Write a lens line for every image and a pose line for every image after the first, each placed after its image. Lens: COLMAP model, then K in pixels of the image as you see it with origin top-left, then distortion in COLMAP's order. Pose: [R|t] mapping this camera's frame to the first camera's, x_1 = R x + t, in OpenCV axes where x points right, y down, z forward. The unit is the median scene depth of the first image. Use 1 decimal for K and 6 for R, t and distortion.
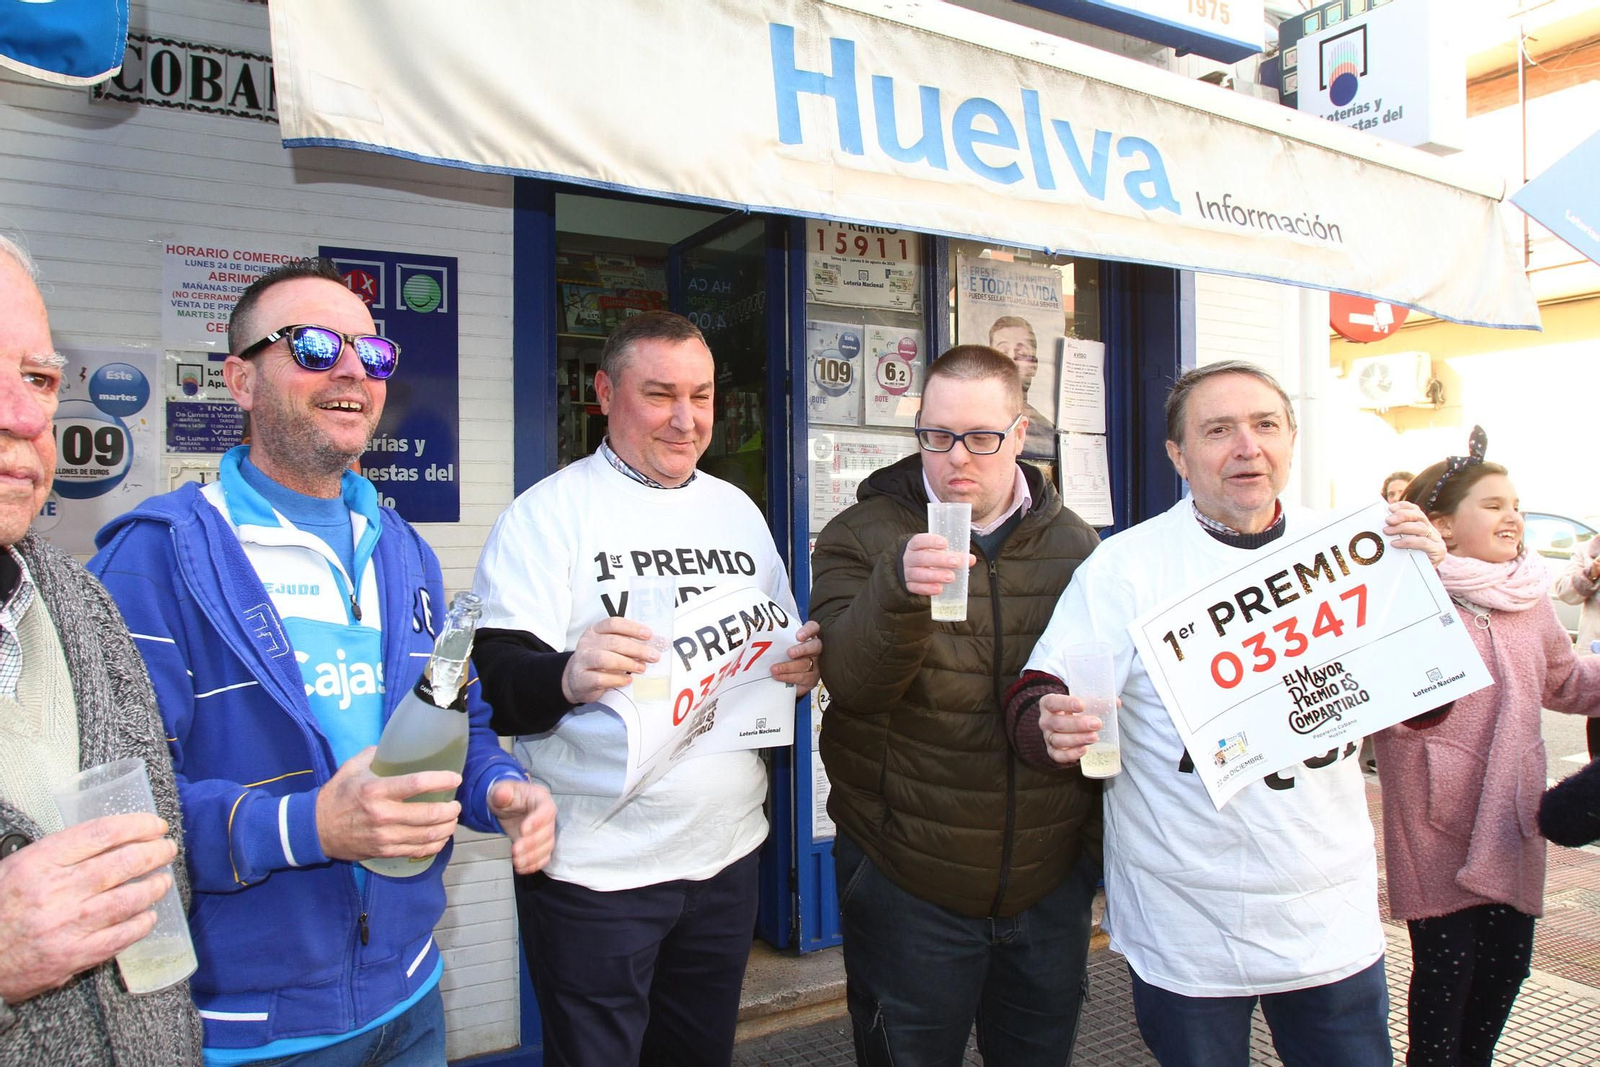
lens RADIAL K [[1168.3, 0, 778.0], [0, 1168.3, 531.6], [0, 0, 1]] dist [-0.097805, 0.054511]
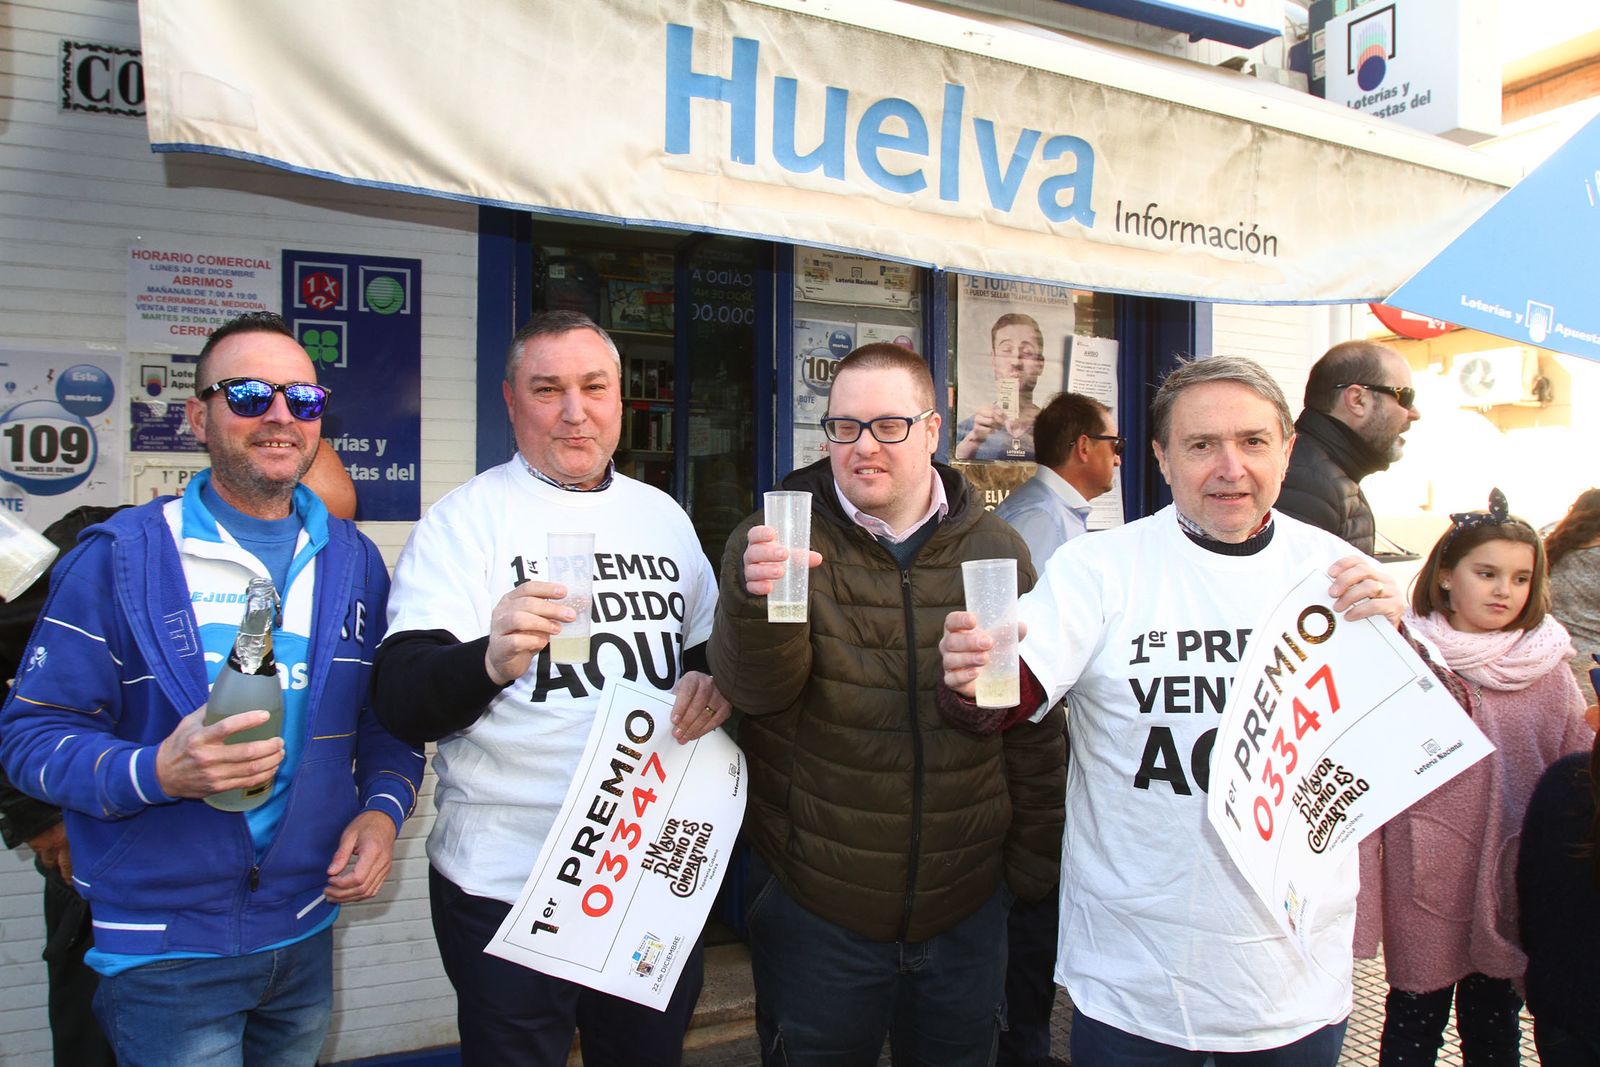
lens RADIAL K [[1168.3, 0, 790.9], [0, 1168.3, 533.6], [0, 0, 1]] dist [-0.097805, 0.054511]
pose [[0.996431, 0.016848, -0.082717, 0.135333], [-0.015759, 0.999781, 0.013797, -0.015416], [0.082931, -0.012445, 0.996478, 0.012563]]
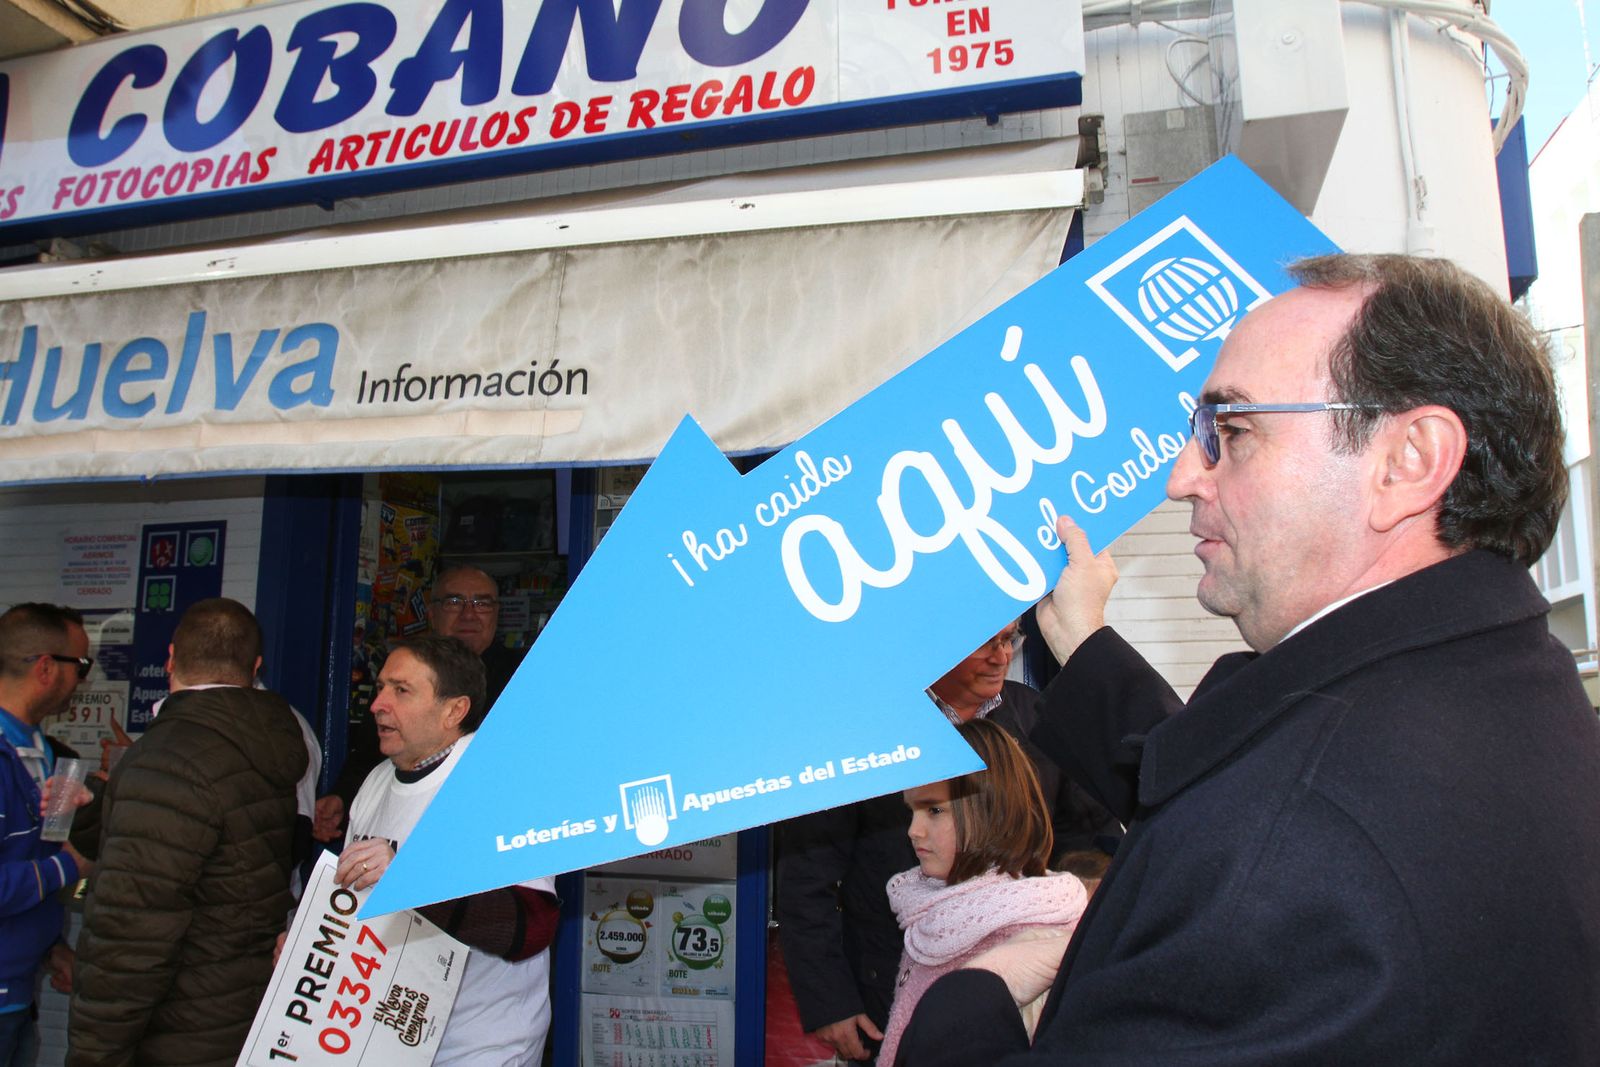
lens RADIAL K [[1165.8, 0, 780.9], [0, 1165.8, 552.0], [0, 0, 1]] dist [-0.082192, 0.032042]
pose [[0.726478, -0.091962, -0.681008, 1.008903], [-0.013641, 0.988880, -0.148087, -0.027019], [0.687054, 0.116871, 0.717146, 0.525616]]
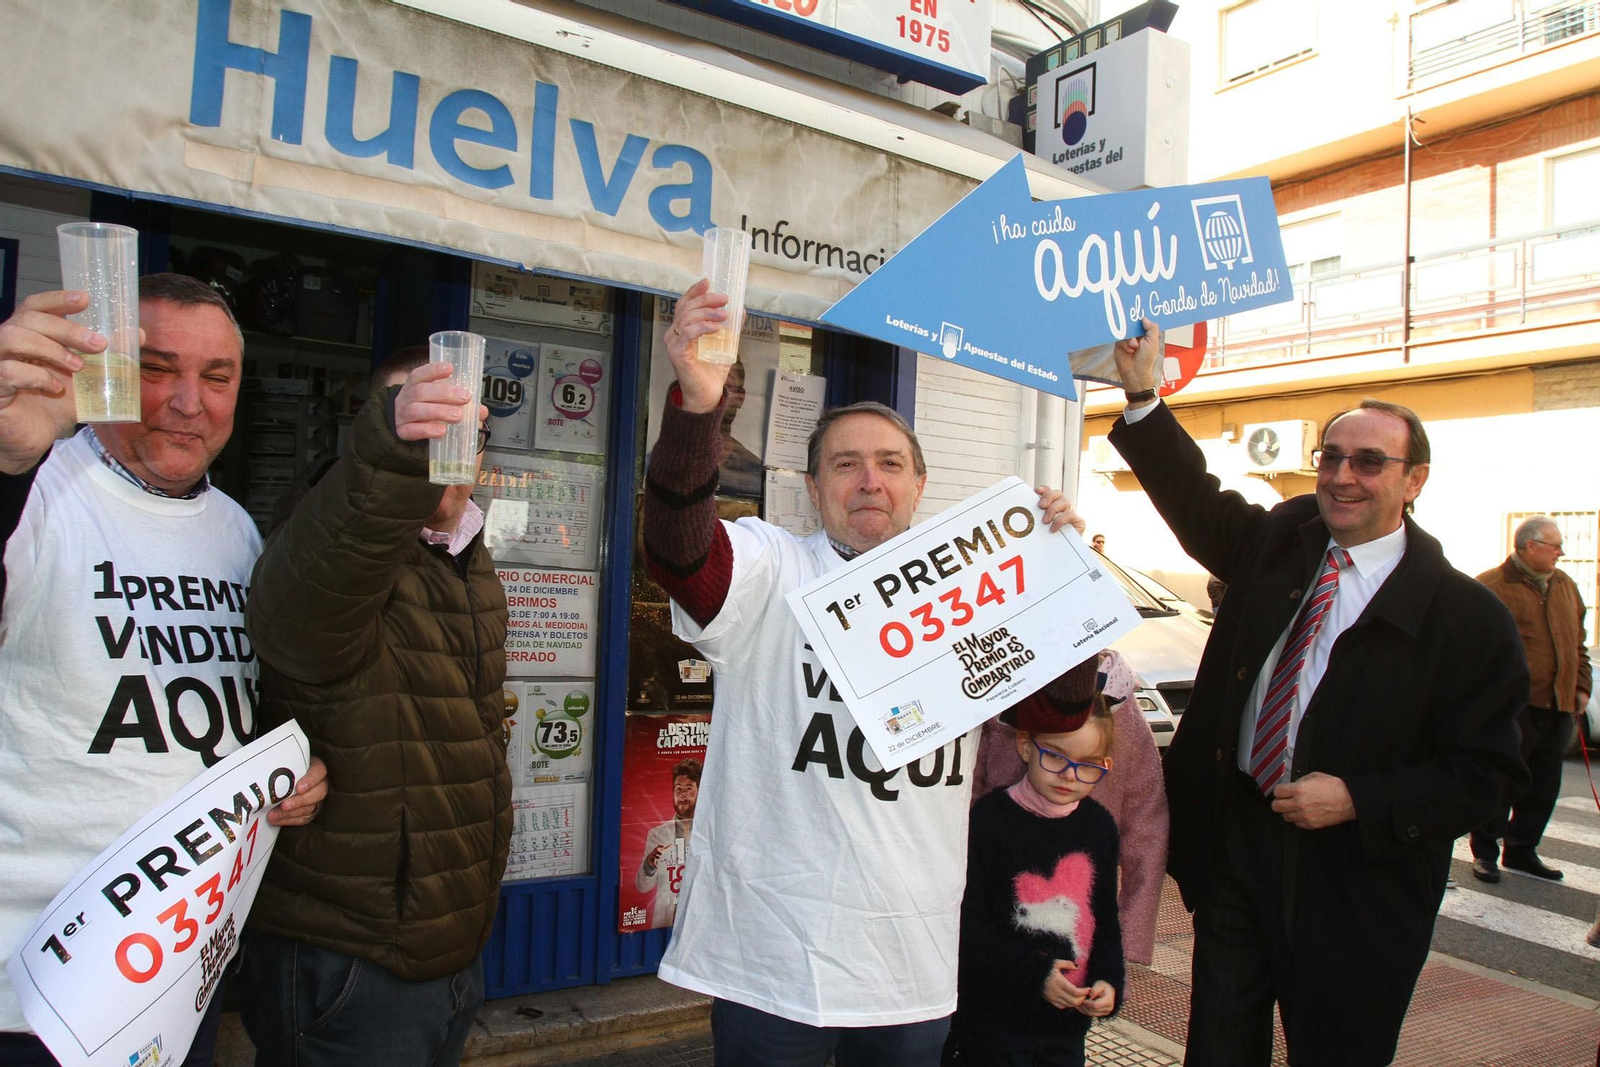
lens RADIAL K [[1168.3, 0, 791.8], [0, 1168.3, 540.9], [0, 0, 1]] dist [-0.097805, 0.054511]
pose [[0.996973, 0.054683, 0.055274, 0.308223], [-0.053471, 0.998301, -0.023165, -0.007271], [-0.056447, 0.020139, 0.998202, 0.062256]]
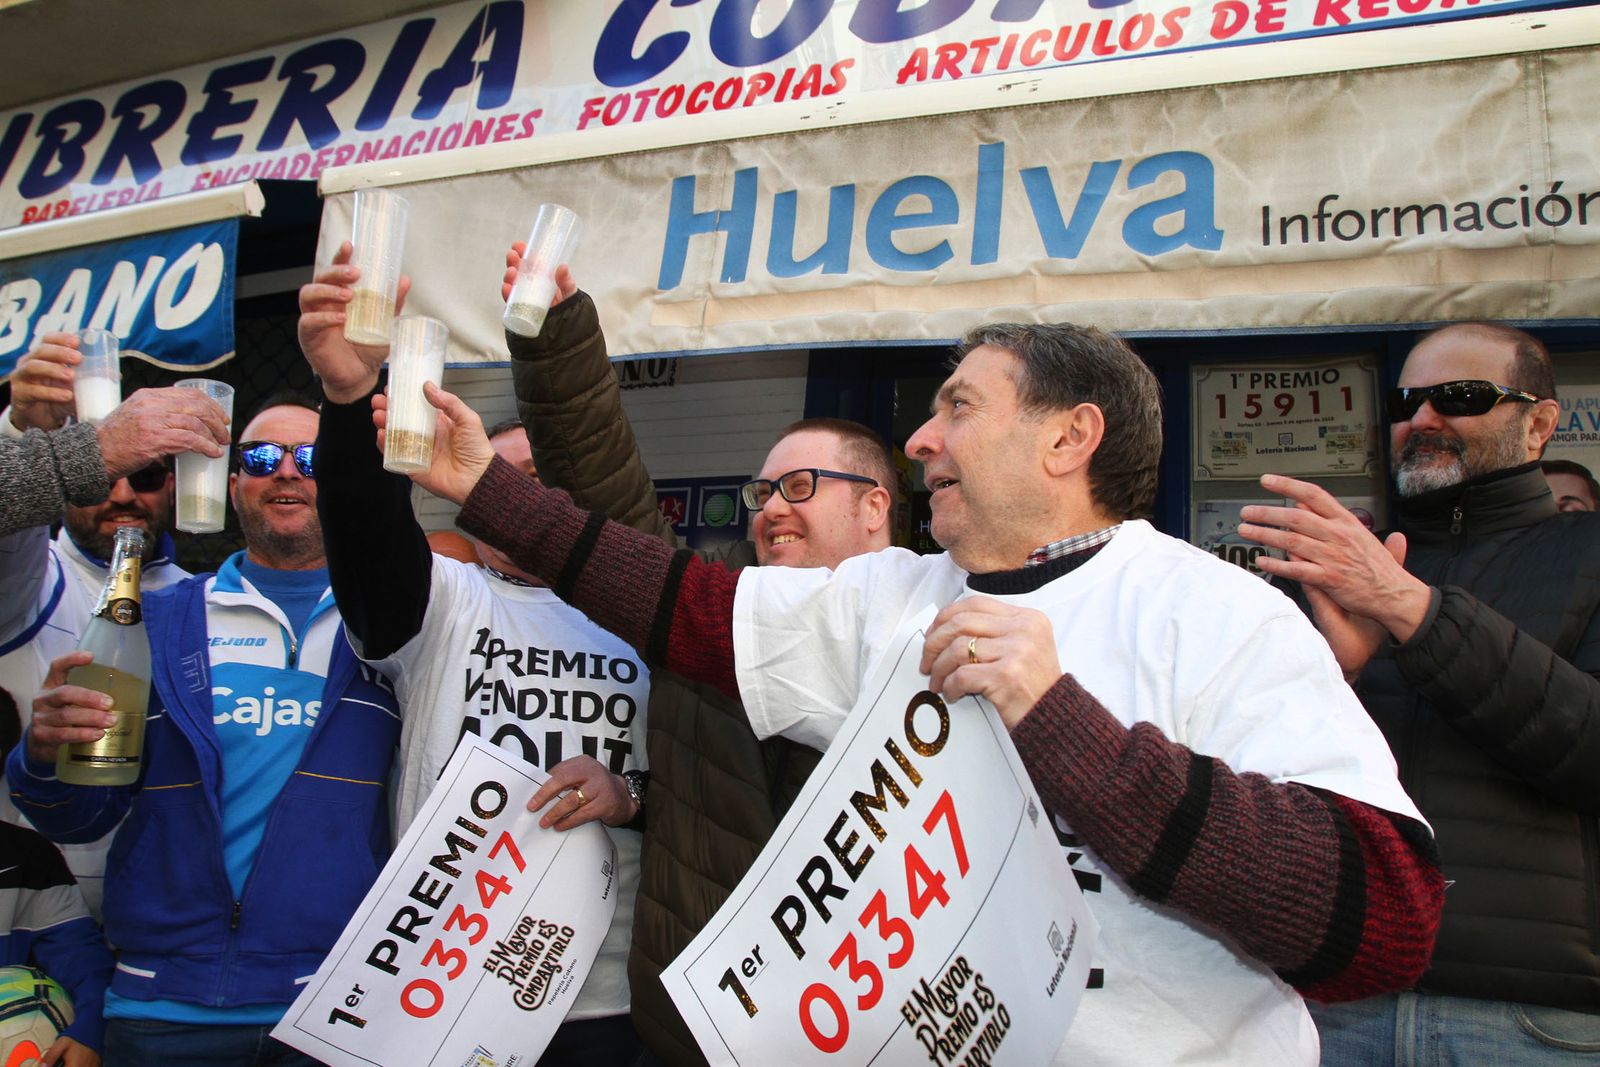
lens RADIAL K [[1168.3, 0, 776.6], [0, 1168.3, 555.5], [0, 0, 1]] dist [-0.097805, 0.054511]
pose [[0.647722, -0.113158, -0.753427, 0.570738], [-0.083206, 0.972487, -0.217591, 0.077634], [0.757320, 0.203628, 0.620485, 0.341484]]
